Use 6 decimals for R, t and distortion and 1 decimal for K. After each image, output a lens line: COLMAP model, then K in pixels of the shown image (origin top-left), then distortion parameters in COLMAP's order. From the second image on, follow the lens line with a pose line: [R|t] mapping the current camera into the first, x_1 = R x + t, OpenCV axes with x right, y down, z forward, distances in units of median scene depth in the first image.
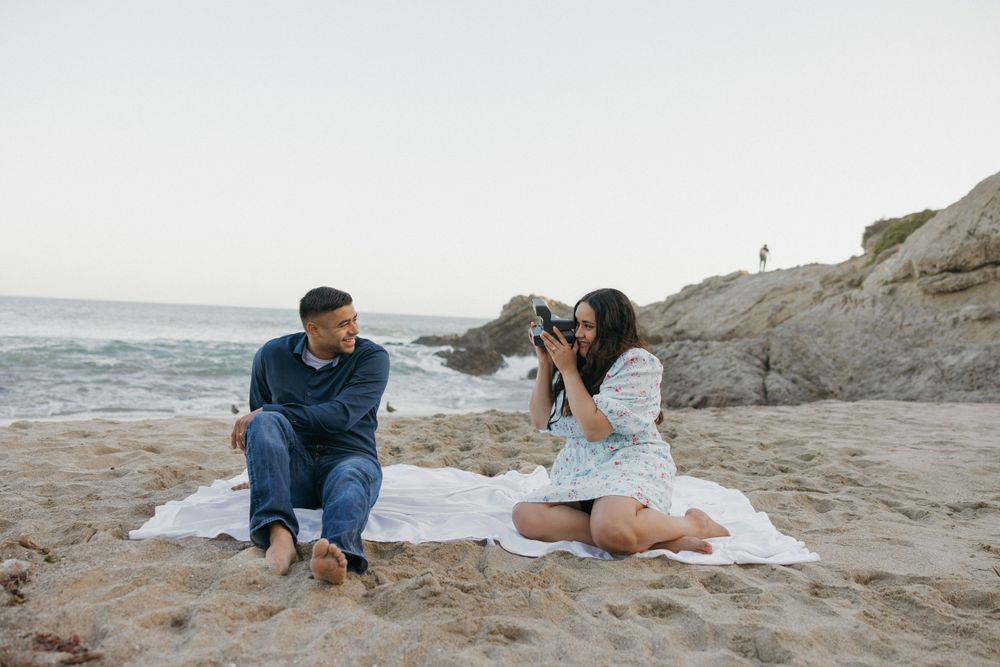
lens RADIAL K [[774.2, 0, 498.0], [0, 774.2, 341.2], [0, 0, 1]] dist [-0.002508, 0.007181]
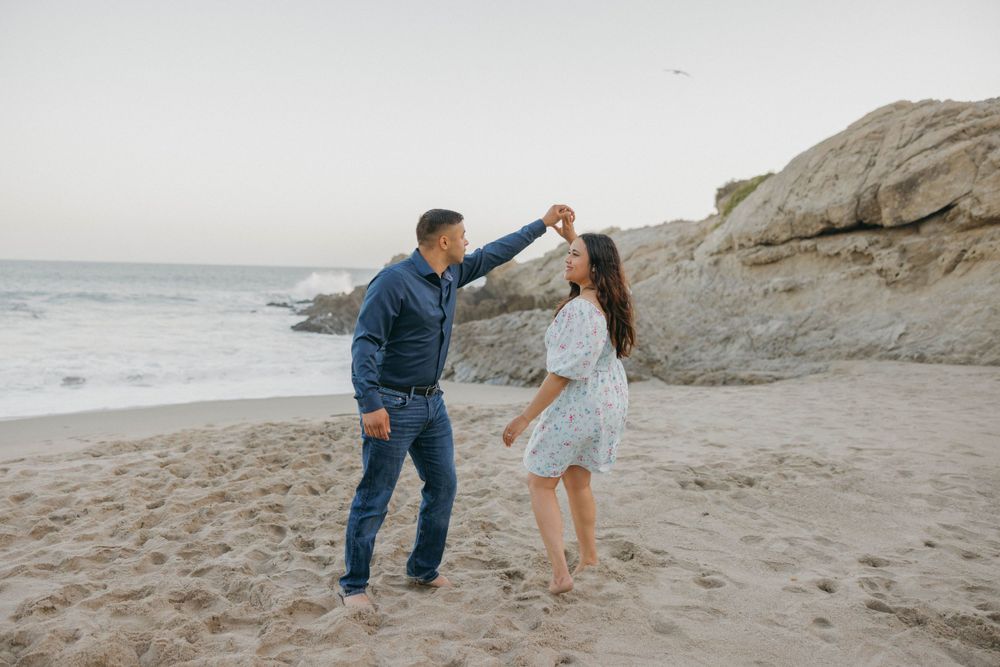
lens RADIAL K [[774.2, 0, 498.0], [0, 774.2, 341.2], [0, 0, 1]] dist [-0.002508, 0.007181]
pose [[0.991842, -0.035604, 0.122404, 0.077259], [0.027322, 0.997264, 0.068687, -0.037722], [-0.124514, -0.064782, 0.990101, -0.023502]]
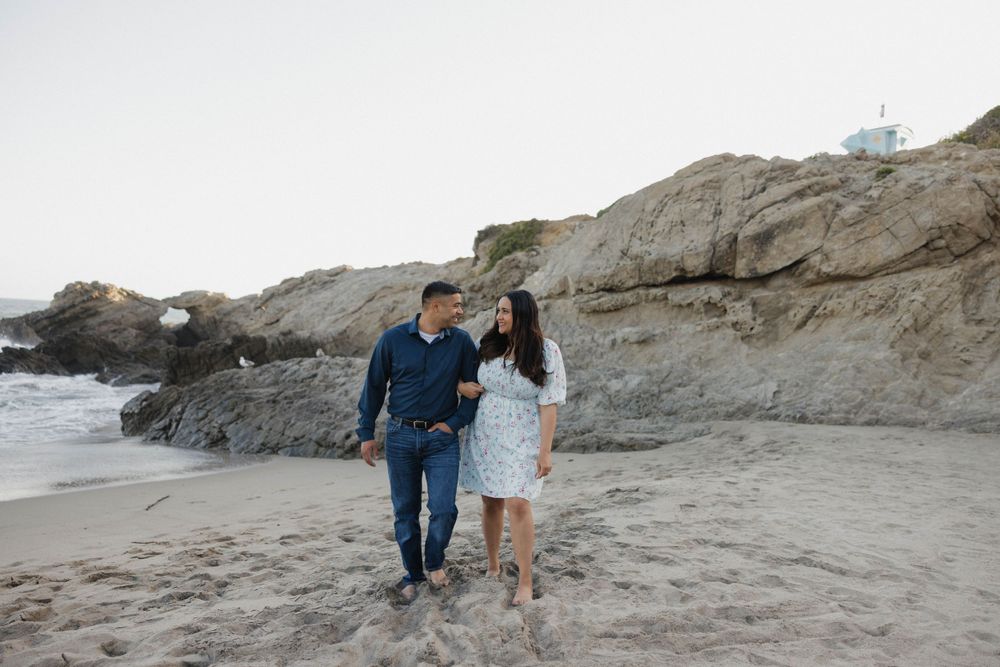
lens RADIAL K [[774.2, 0, 498.0], [0, 774.2, 341.2], [0, 0, 1]] dist [-0.002508, 0.007181]
pose [[0.858726, -0.005691, 0.512403, -0.031078], [-0.004568, 0.999814, 0.018760, -0.041159], [-0.512414, -0.018451, 0.858540, 0.213129]]
